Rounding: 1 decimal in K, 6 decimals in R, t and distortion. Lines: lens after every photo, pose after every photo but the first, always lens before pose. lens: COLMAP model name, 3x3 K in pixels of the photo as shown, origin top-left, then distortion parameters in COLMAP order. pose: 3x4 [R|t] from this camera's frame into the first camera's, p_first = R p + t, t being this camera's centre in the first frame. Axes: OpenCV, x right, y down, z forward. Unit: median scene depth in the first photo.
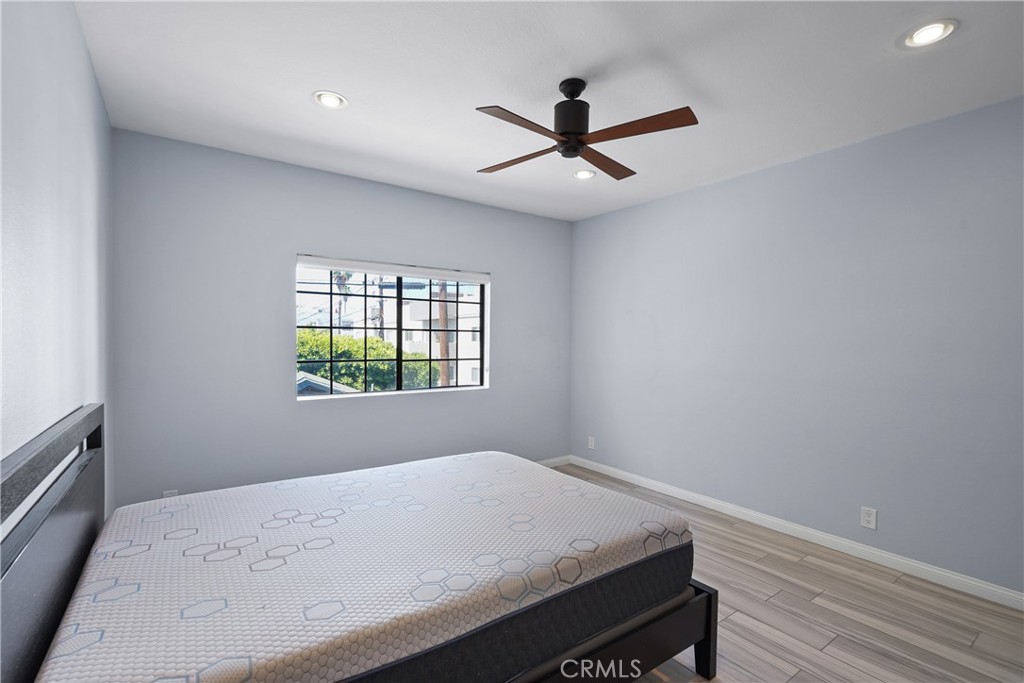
lens RADIAL K [[473.1, 0, 506.8], [0, 473.1, 344.7], [0, 0, 1]] dist [-0.002287, -0.000219]
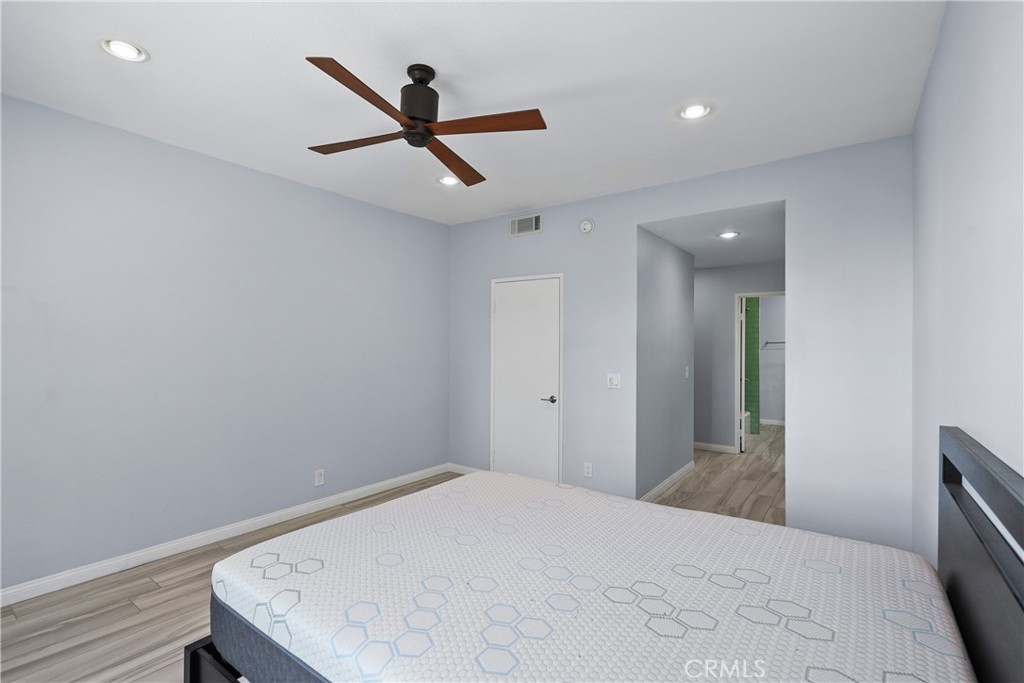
lens RADIAL K [[473.1, 0, 506.8], [0, 473.1, 344.7], [0, 0, 1]] dist [-0.002287, -0.000219]
pose [[-0.328497, -0.006165, 0.944485, -0.962620], [0.005050, 0.999953, 0.008283, -0.025185], [-0.944491, 0.007490, -0.328451, 1.367958]]
